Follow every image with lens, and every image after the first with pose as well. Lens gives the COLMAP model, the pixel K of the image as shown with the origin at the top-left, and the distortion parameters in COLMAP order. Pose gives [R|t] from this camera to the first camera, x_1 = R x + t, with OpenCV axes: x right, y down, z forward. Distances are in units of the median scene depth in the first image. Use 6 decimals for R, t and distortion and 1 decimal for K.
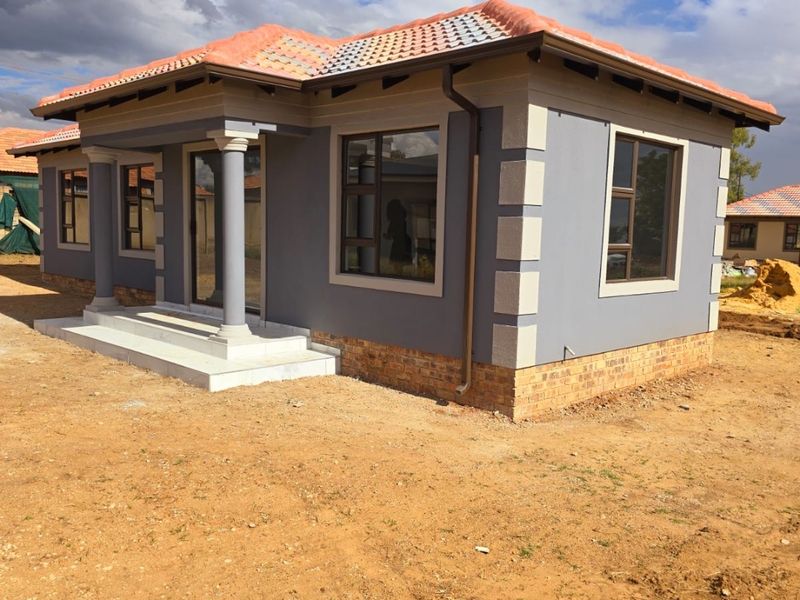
lens RADIAL K [[709.1, 0, 422.3], [0, 709.1, 300.2], [0, 0, 1]] dist [0.060890, -0.077902]
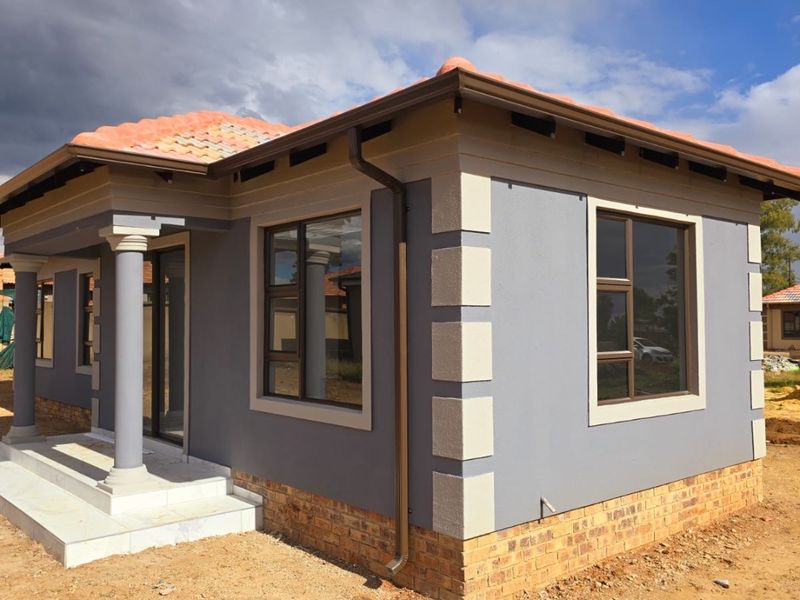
lens RADIAL K [[709.1, 0, 407.8], [0, 709.1, 292.3], [0, 0, 1]] dist [0.060890, -0.077902]
pose [[0.996274, -0.034508, -0.079045, 0.120916], [0.022582, 0.988868, -0.147071, -0.035416], [0.083240, 0.144738, 0.985962, 0.230077]]
